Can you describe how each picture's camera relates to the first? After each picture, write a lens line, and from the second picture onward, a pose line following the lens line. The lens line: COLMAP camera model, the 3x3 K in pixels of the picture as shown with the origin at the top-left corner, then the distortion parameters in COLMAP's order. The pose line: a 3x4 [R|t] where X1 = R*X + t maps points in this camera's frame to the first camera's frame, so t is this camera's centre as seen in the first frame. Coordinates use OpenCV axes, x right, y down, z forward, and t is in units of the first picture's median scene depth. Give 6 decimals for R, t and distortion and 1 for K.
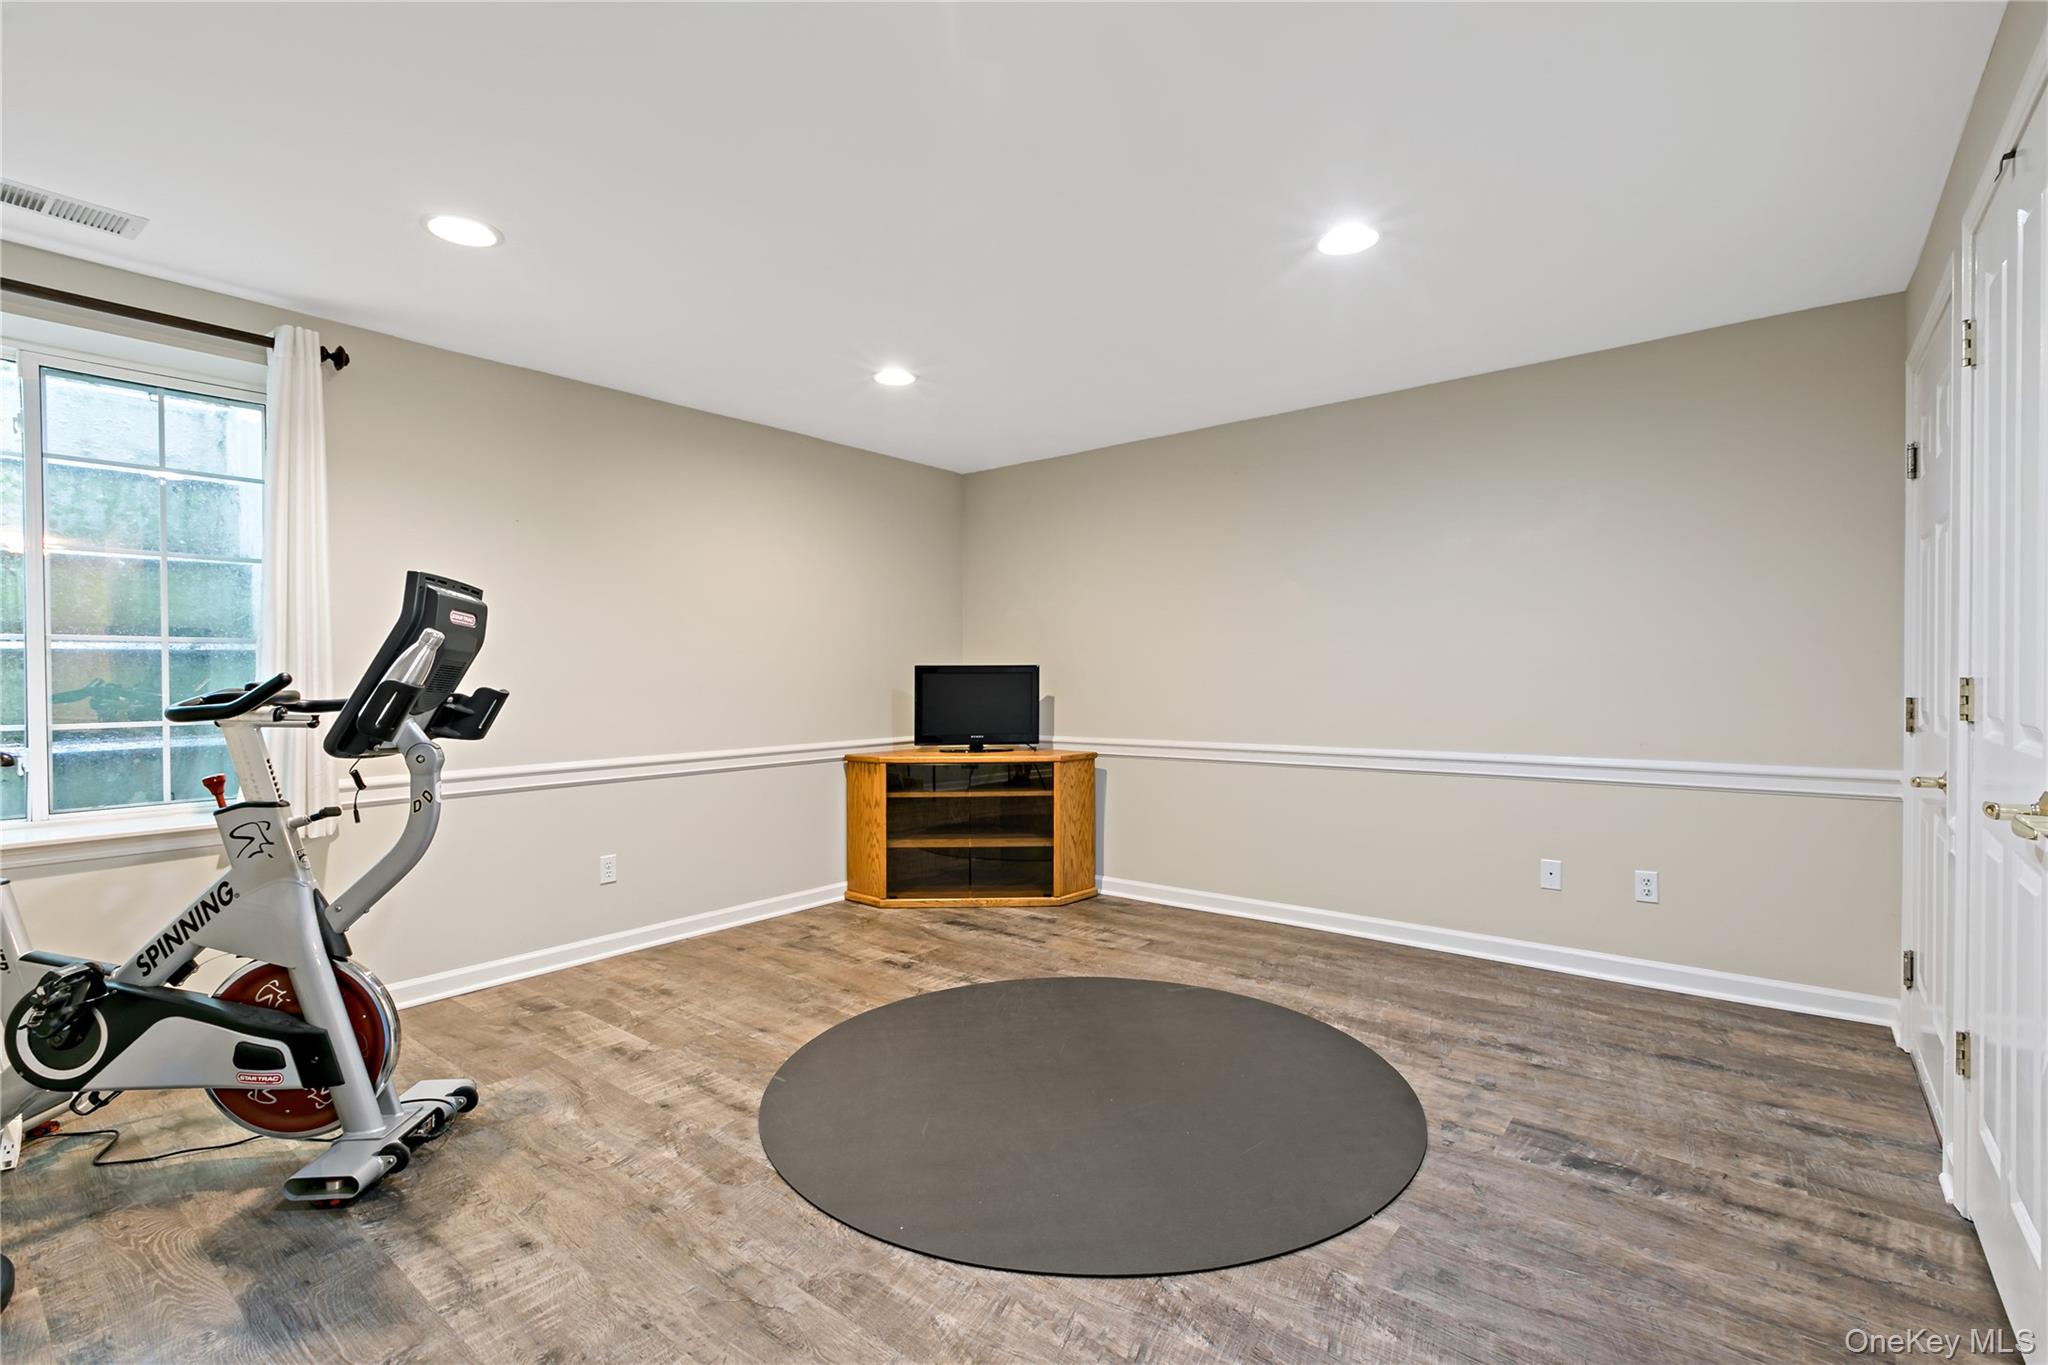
lens RADIAL K [[930.5, 0, 1018.5], [0, 930.5, 687.3], [0, 0, 1]] dist [0.000454, -0.000233]
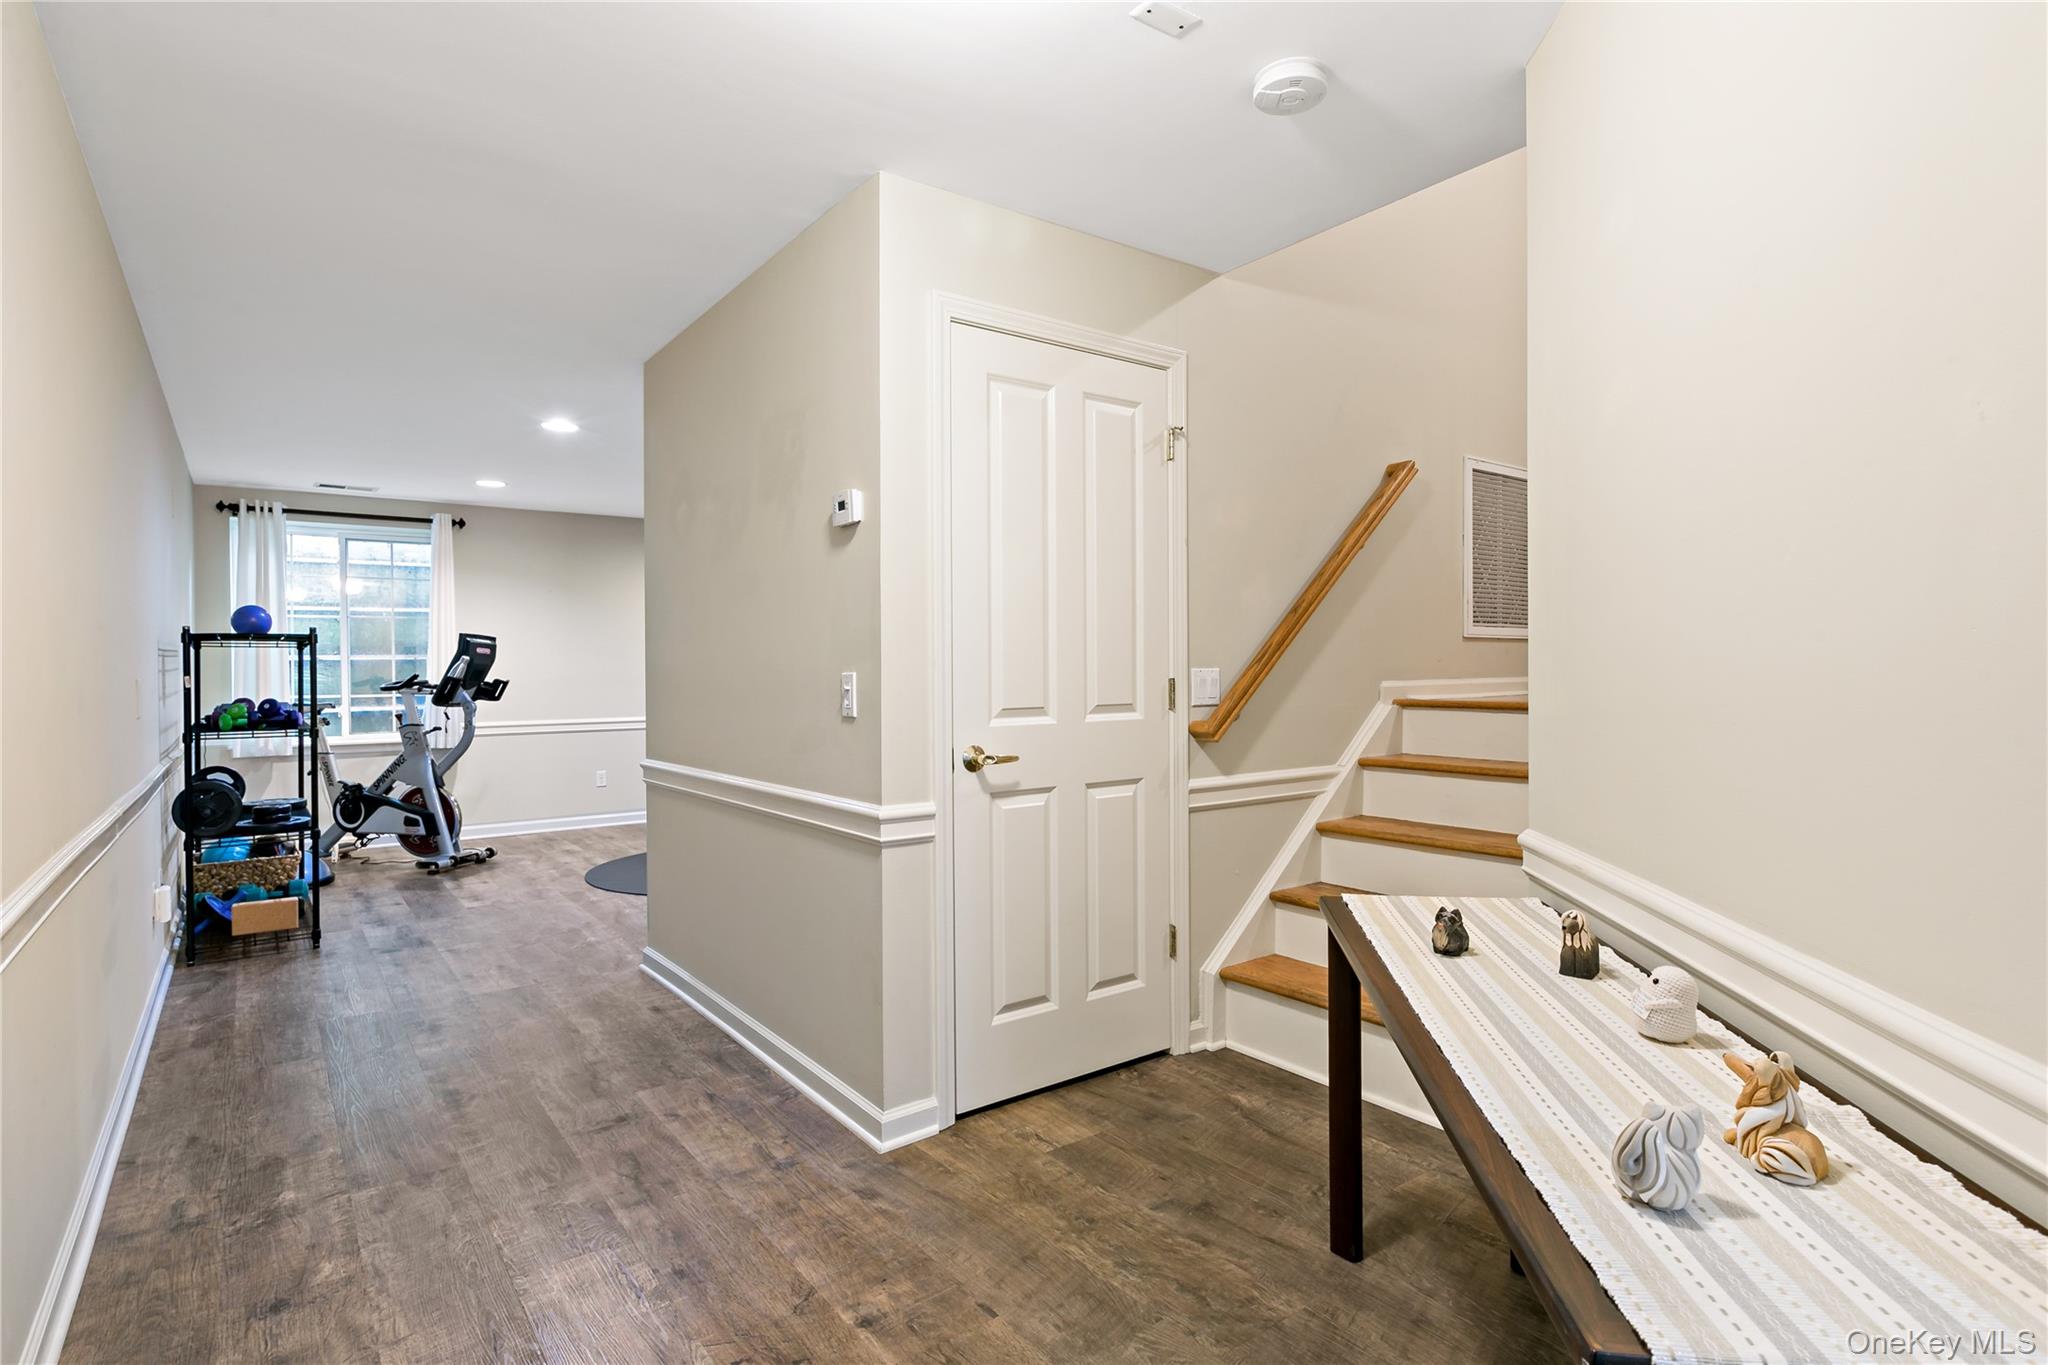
lens RADIAL K [[1039.2, 0, 1027.3], [0, 1039.2, 675.7], [0, 0, 1]] dist [-0.005328, -0.000452]
pose [[0.971368, -0.000912, -0.237580, 1.479986], [0.000865, 1.000000, -0.000299, -0.006519], [0.237580, 0.000085, 0.971368, -1.347700]]
